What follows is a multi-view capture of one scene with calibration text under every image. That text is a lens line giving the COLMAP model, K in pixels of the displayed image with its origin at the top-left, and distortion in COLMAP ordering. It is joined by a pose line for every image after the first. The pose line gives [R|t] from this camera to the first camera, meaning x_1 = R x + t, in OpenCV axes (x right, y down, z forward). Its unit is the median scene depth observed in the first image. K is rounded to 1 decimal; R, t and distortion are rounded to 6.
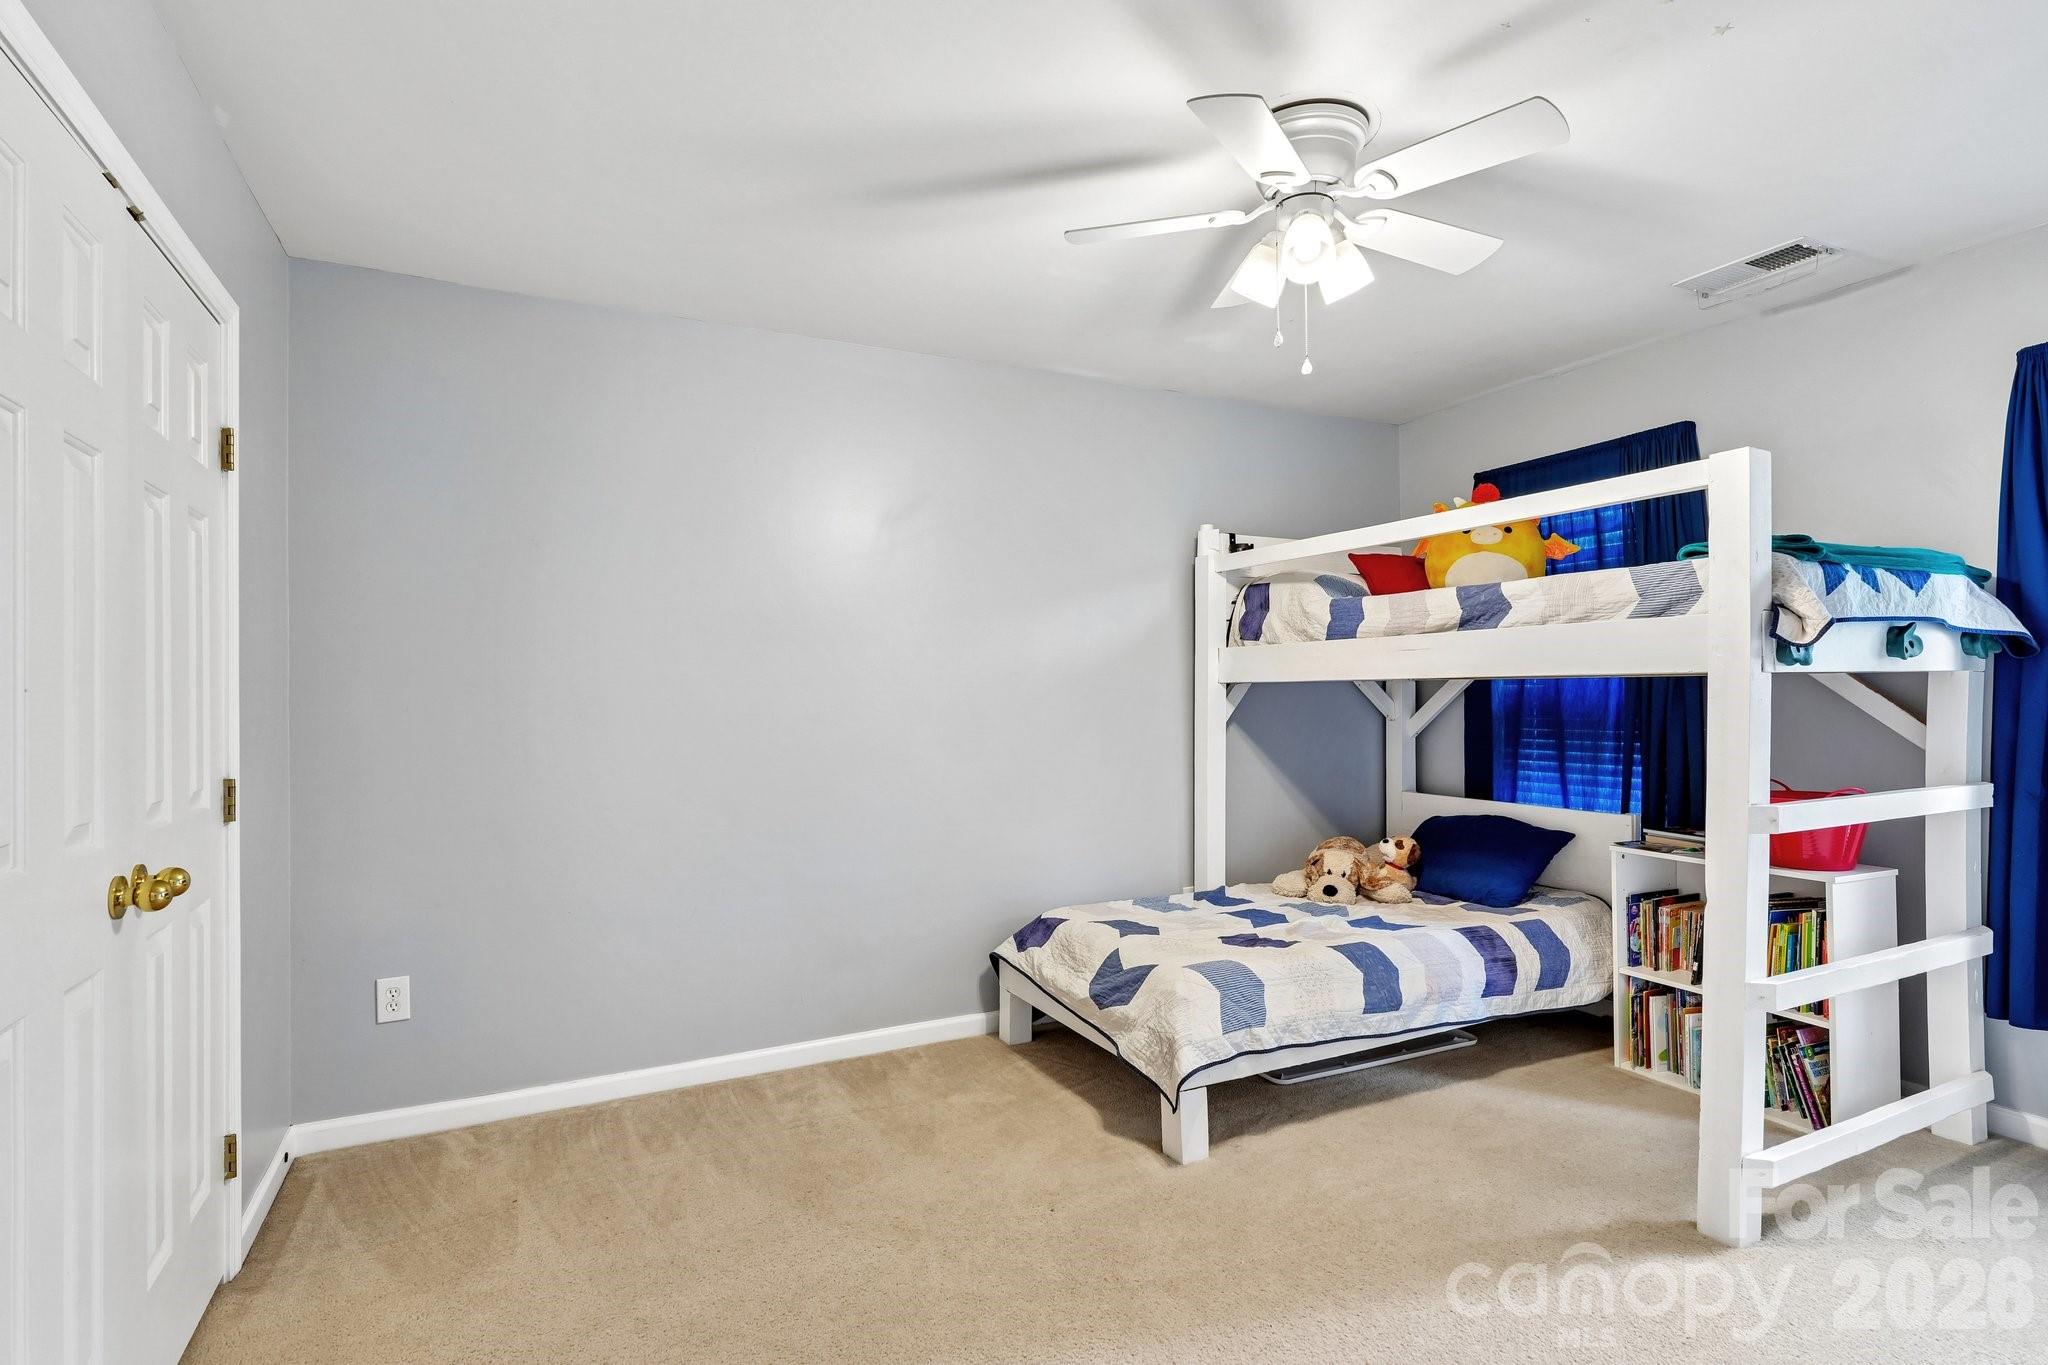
lens RADIAL K [[1013.9, 0, 1034.7], [0, 1013.9, 692.2], [0, 0, 1]] dist [-0.001272, 0.000103]
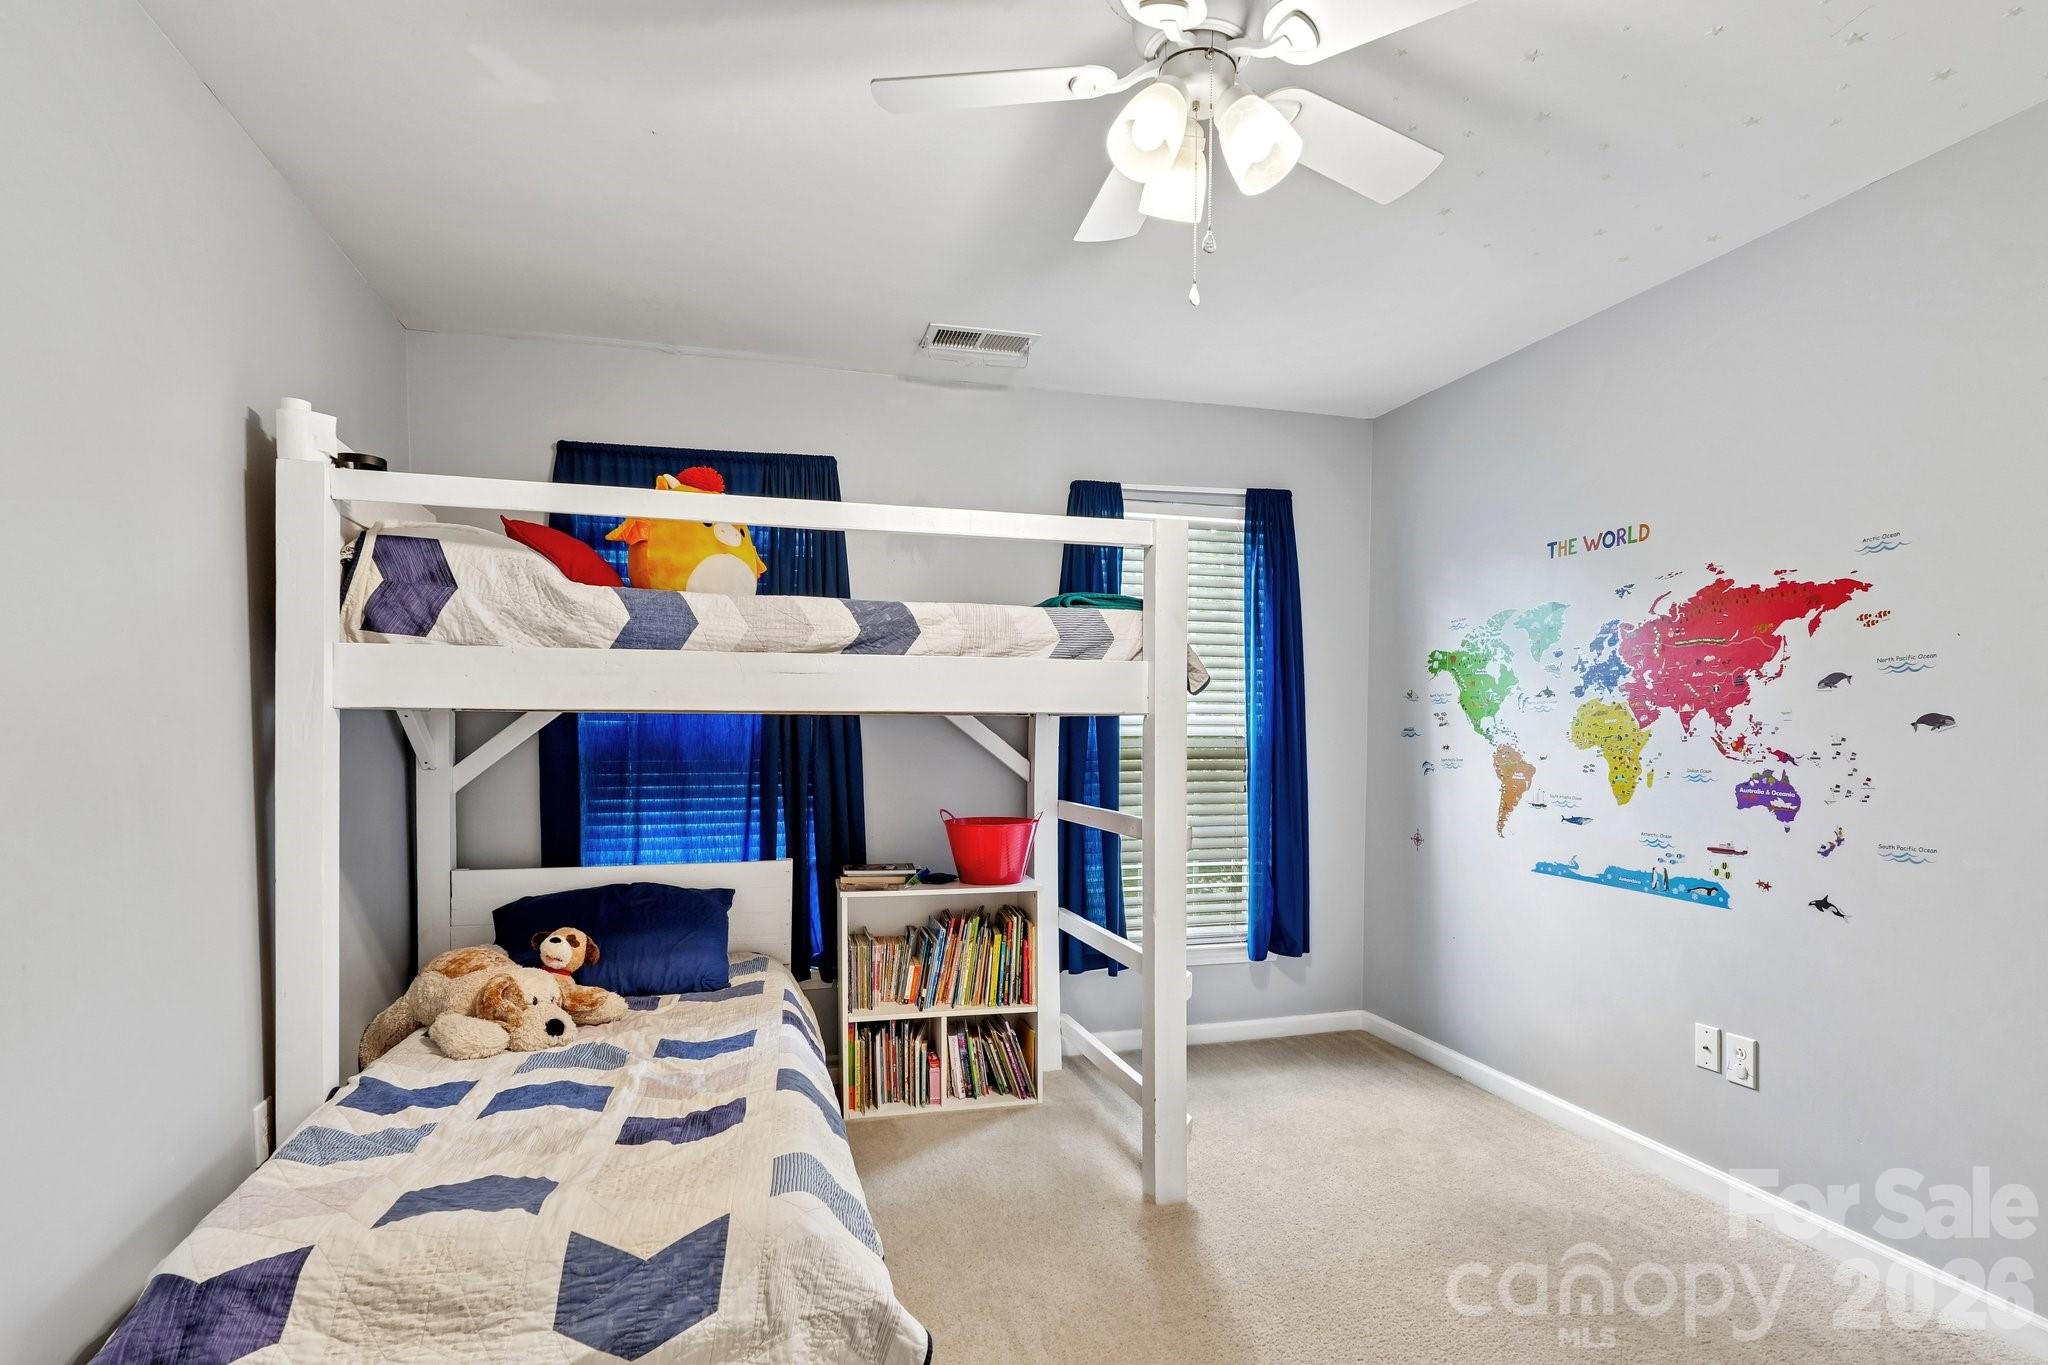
lens RADIAL K [[1013.9, 0, 1113.1], [0, 1013.9, 781.4], [0, 0, 1]] dist [-0.001272, 0.000103]
pose [[0.191810, -0.041854, 0.980539, -0.280011], [-0.005846, 0.999024, 0.043787, 0.004177], [-0.981415, -0.014131, 0.191379, 0.515620]]
